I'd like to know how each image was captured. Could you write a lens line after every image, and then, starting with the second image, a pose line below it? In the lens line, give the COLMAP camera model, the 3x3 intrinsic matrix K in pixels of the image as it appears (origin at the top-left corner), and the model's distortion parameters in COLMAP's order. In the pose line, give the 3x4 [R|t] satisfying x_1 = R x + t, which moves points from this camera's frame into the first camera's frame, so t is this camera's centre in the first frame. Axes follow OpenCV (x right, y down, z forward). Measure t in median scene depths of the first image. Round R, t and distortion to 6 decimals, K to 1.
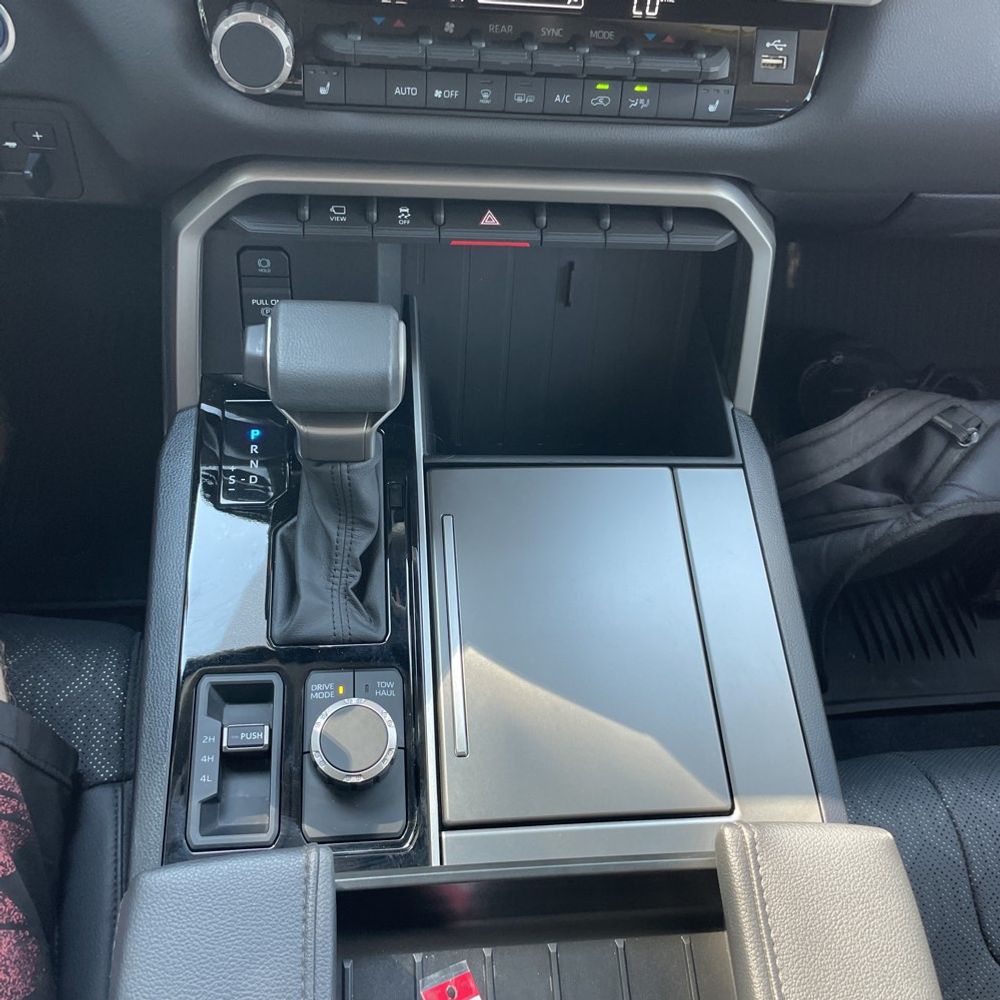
lens RADIAL K [[1008.0, 0, 501.1], [0, 1008.0, 485.4], [0, 0, 1]] dist [0.086098, -0.137578]
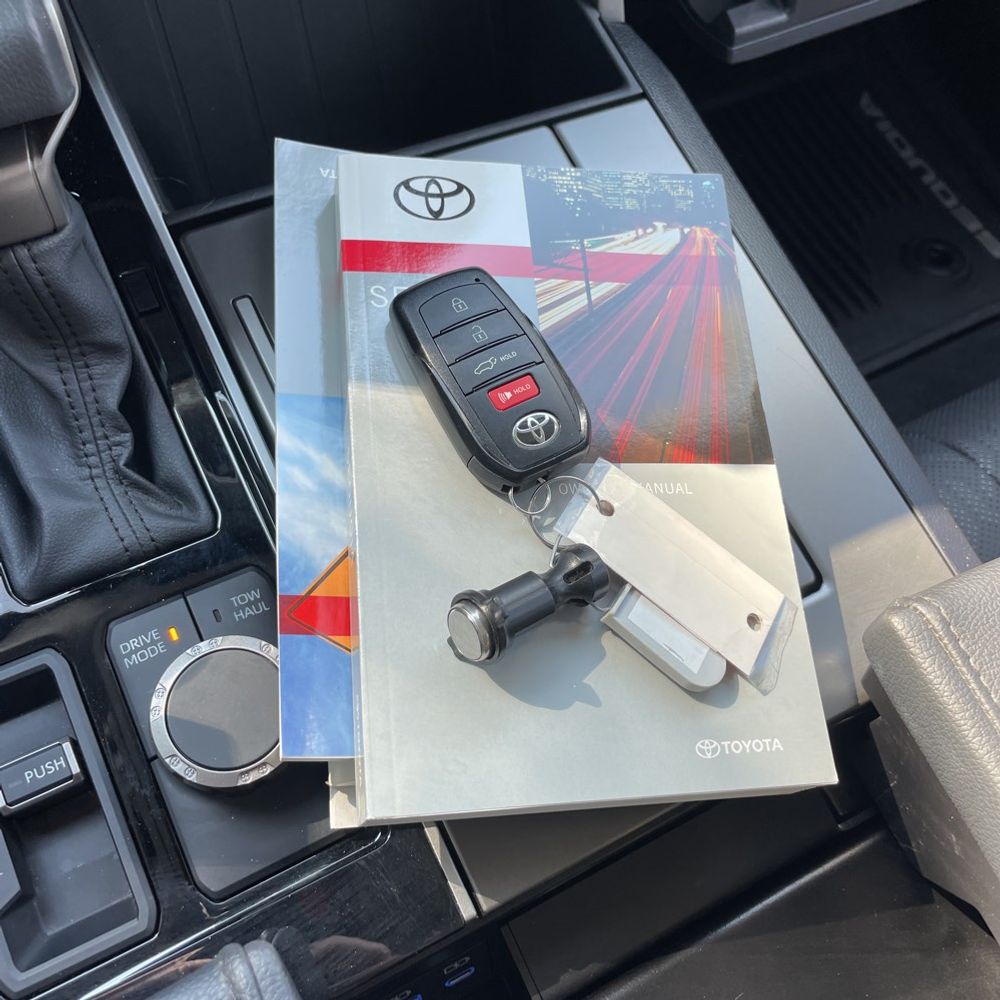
lens RADIAL K [[1008.0, 0, 501.1], [0, 1008.0, 485.4], [0, 0, 1]] dist [0.086098, -0.137578]
pose [[0.924834, -0.338771, 0.172962, -0.056103], [0.301758, 0.930286, 0.208589, 0.058044], [-0.231568, -0.140717, 0.962588, 0.403096]]
